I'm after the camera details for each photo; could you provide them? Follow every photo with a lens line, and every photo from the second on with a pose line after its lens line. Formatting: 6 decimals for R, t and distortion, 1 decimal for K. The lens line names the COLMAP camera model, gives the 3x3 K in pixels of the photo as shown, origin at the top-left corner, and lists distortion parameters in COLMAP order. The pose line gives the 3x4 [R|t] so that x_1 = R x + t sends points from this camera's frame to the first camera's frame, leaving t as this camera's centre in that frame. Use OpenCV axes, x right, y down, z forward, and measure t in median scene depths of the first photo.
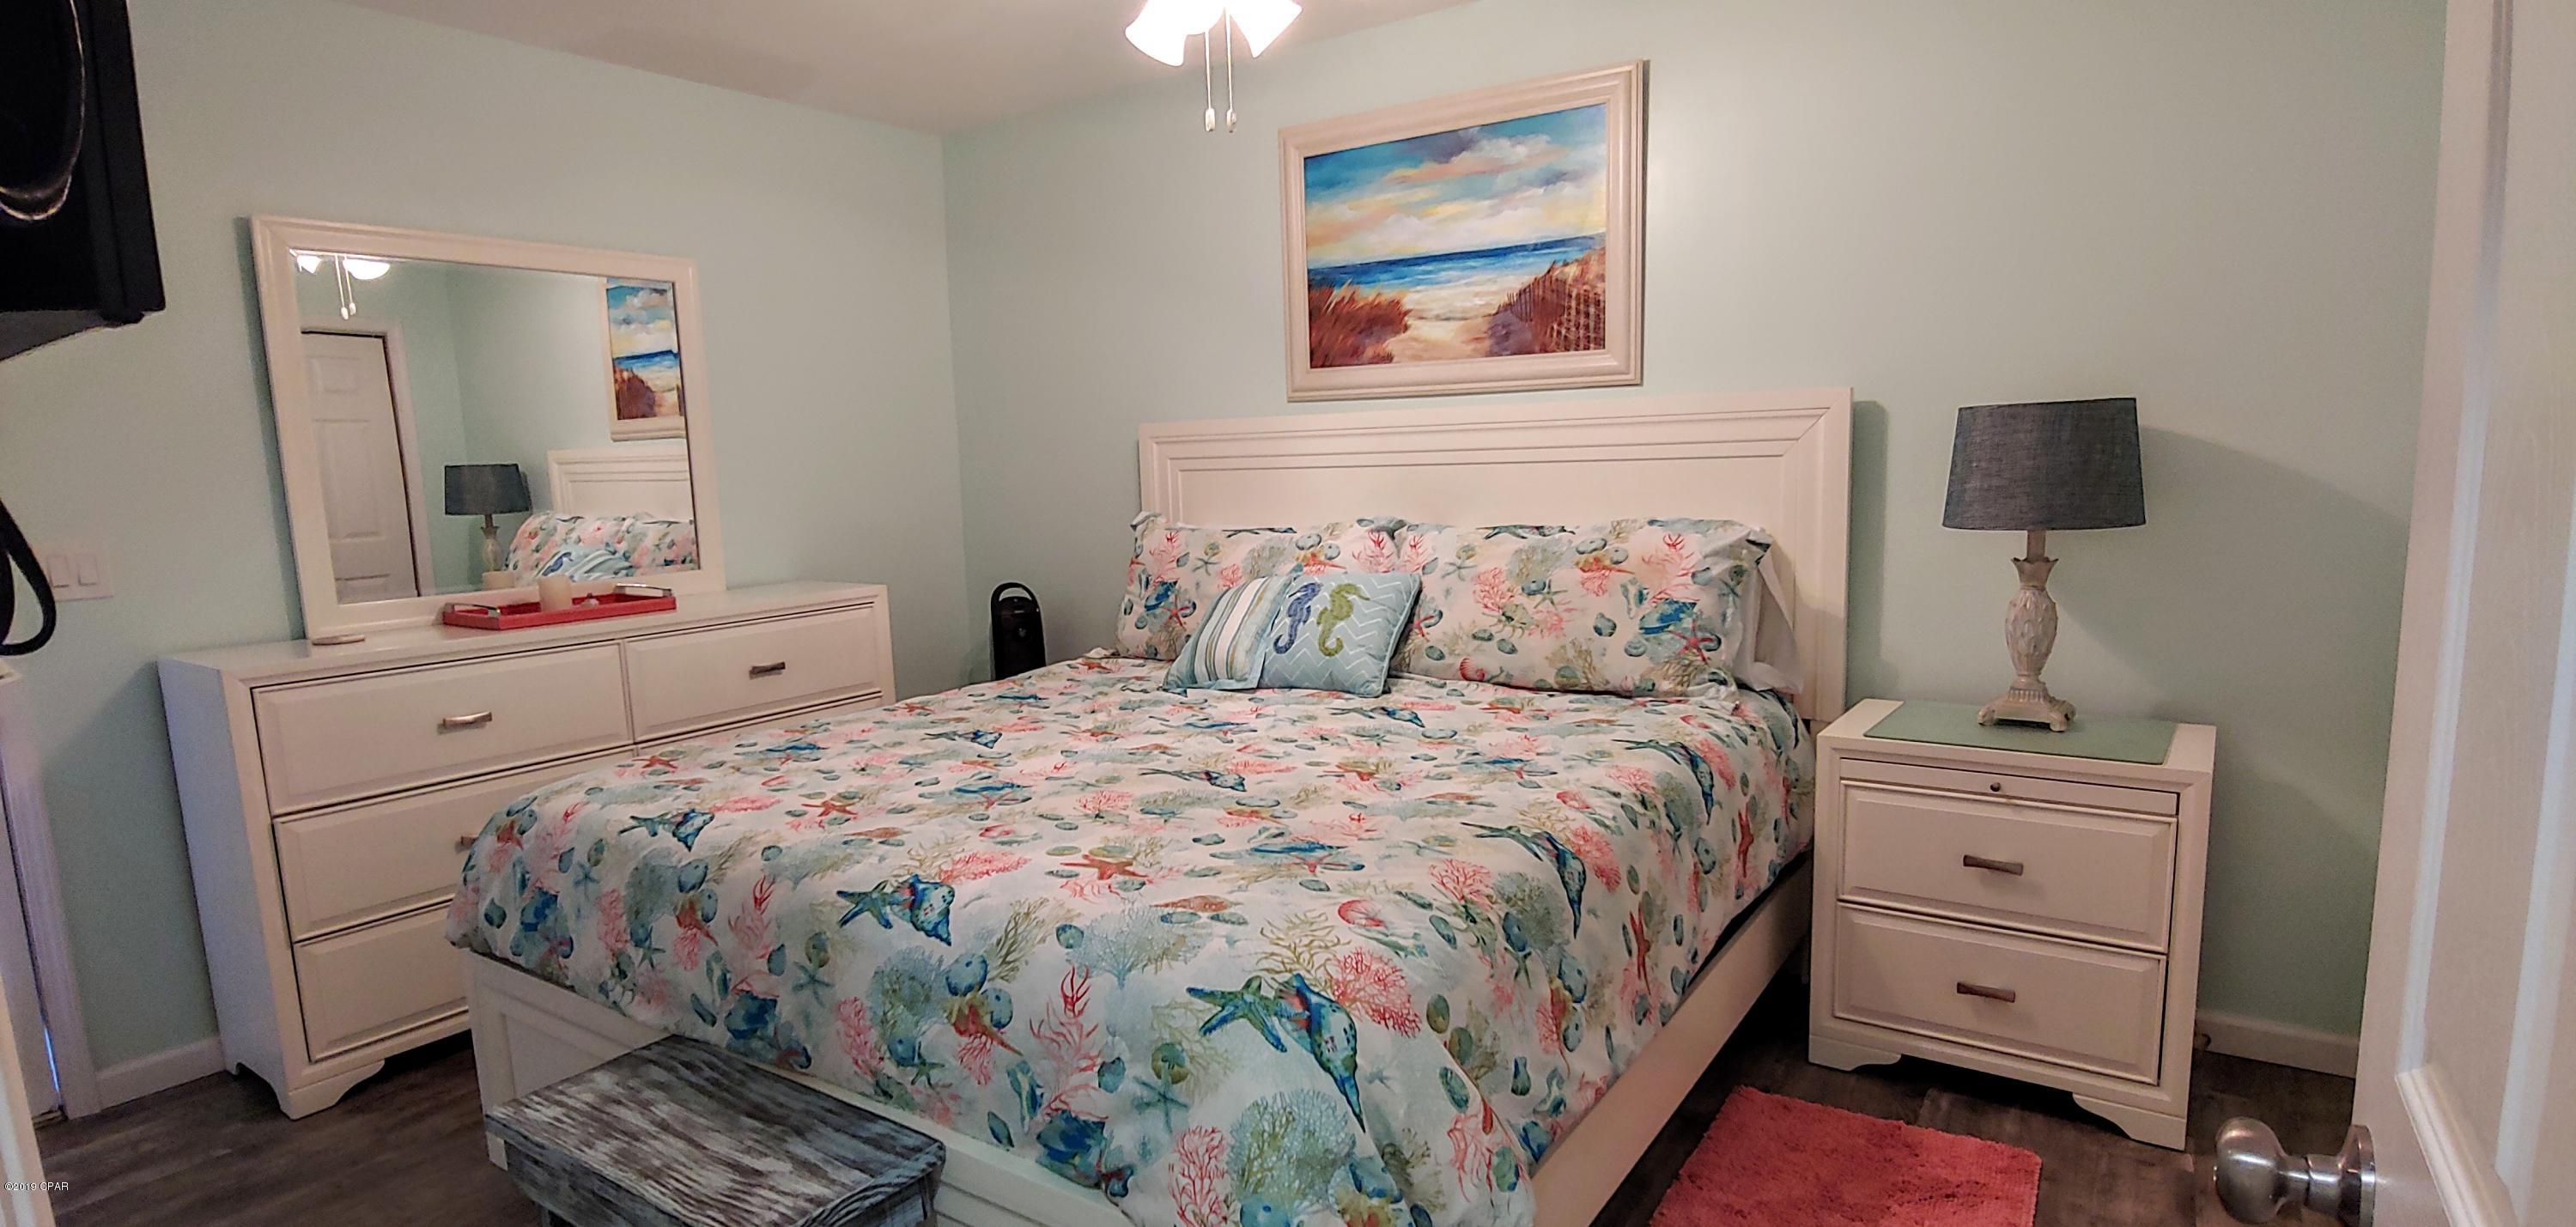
lens RADIAL K [[1276.4, 0, 1279.6], [0, 1276.4, 649.8], [0, 0, 1]] dist [-0.020008, 0.005665]
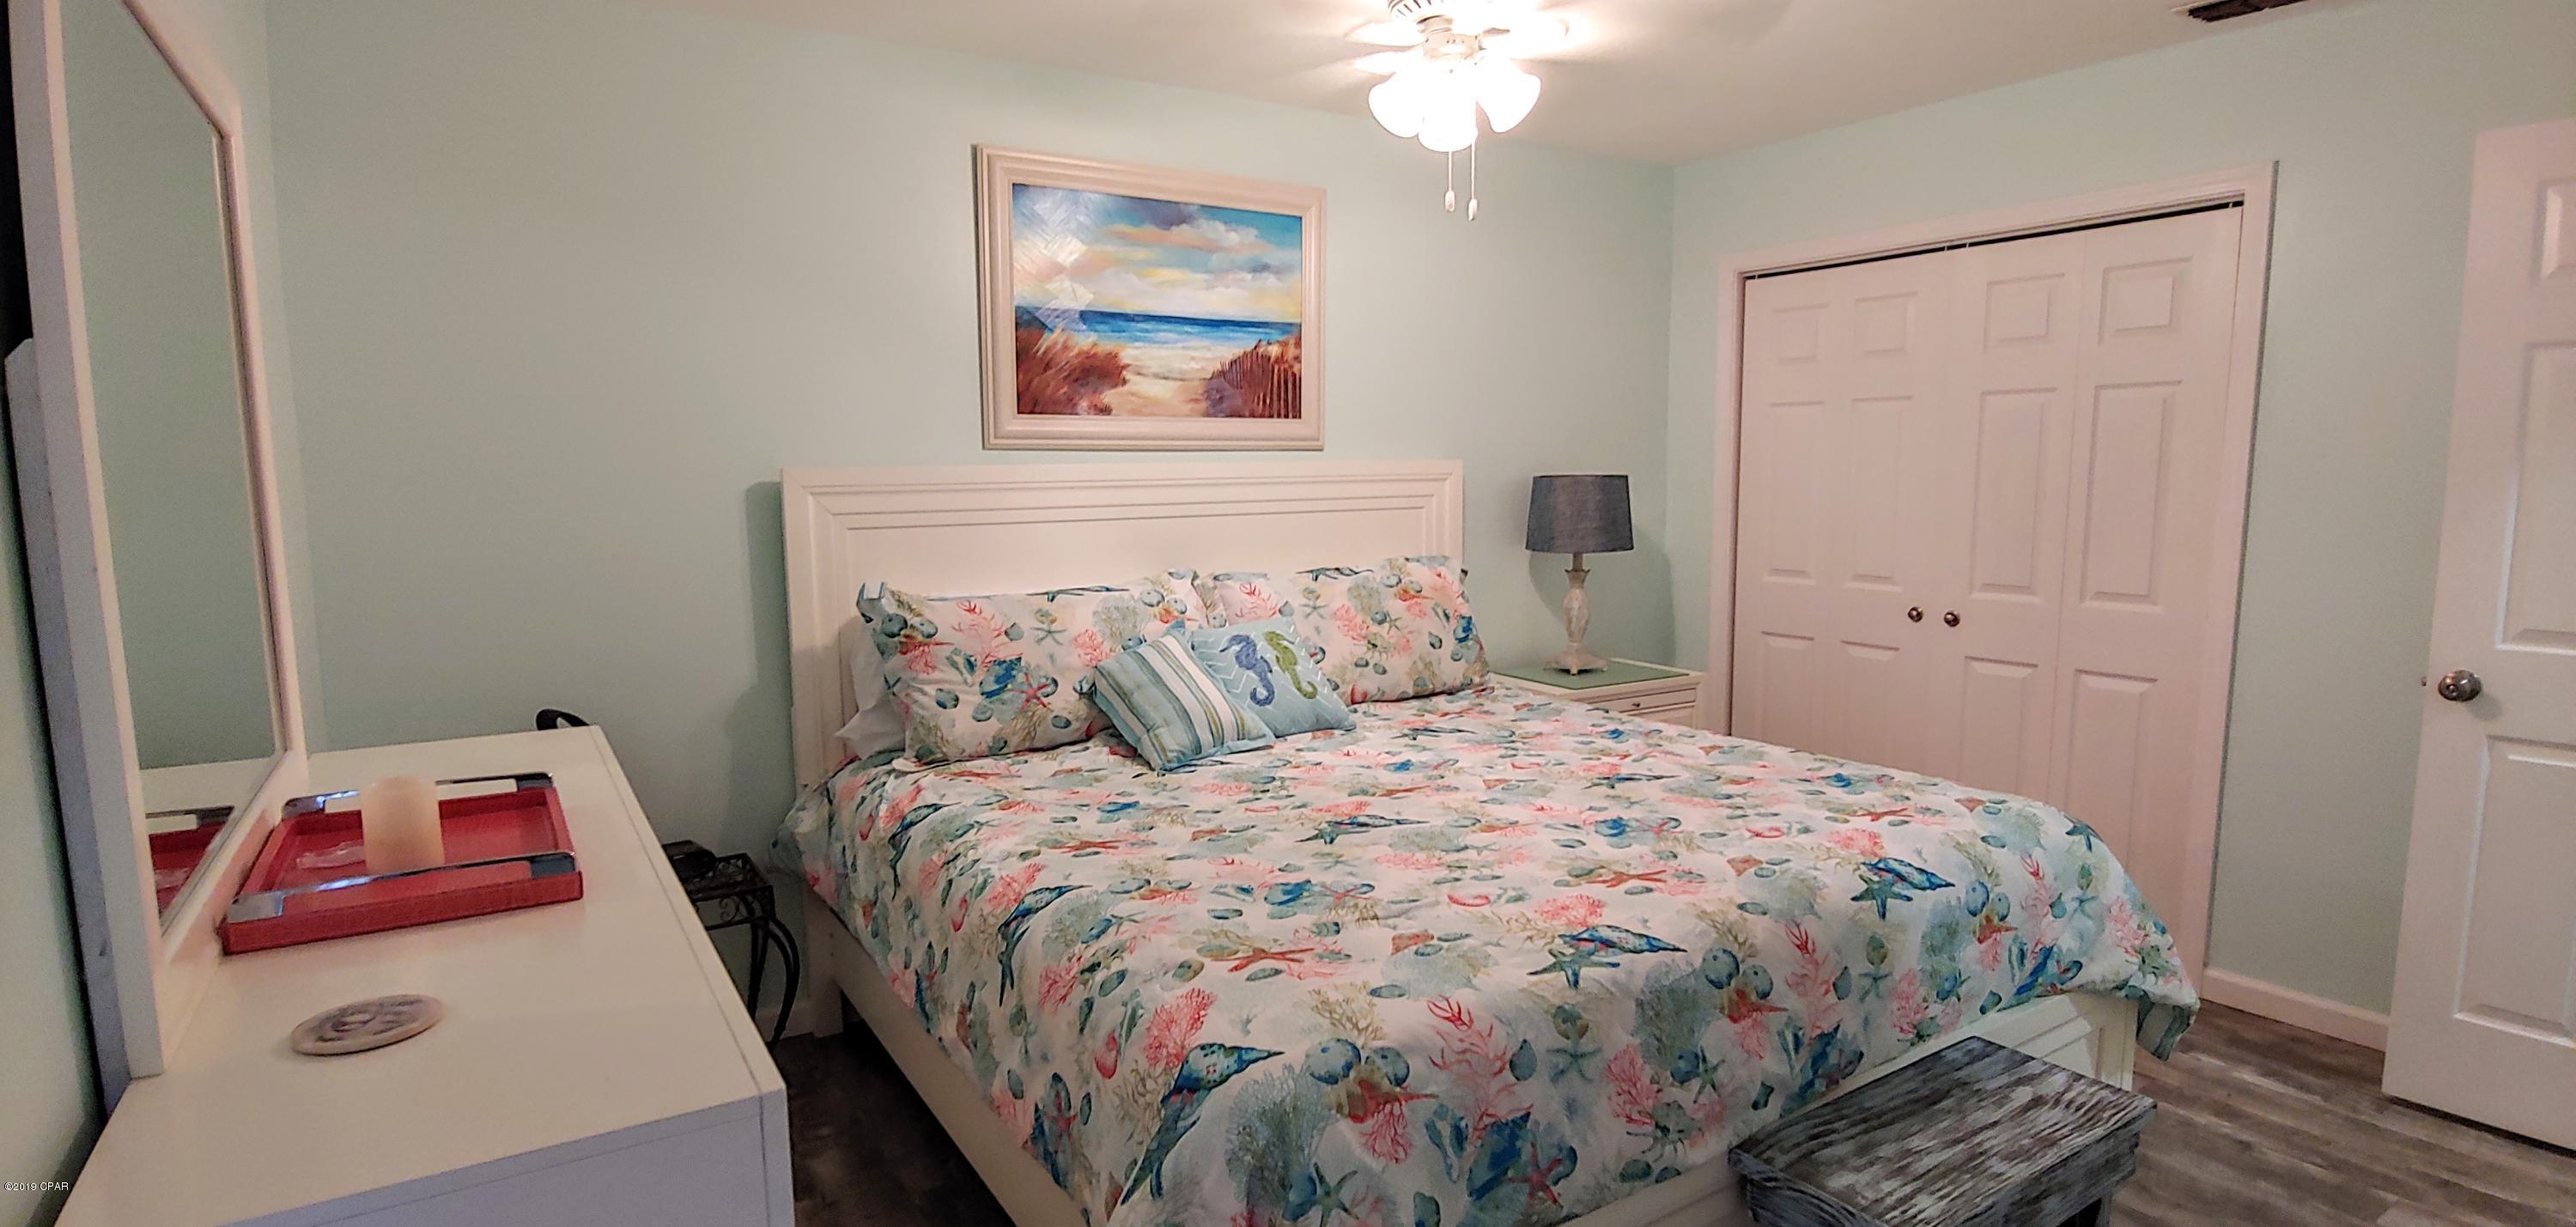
lens RADIAL K [[1276.4, 0, 1291.6], [0, 1276.4, 647.5], [0, 0, 1]] dist [-0.020008, 0.005665]
pose [[0.393555, -0.101236, 0.913710, -0.928879], [0.139799, 0.988949, 0.049358, -0.091322], [-0.908609, 0.108311, 0.403358, 0.590472]]
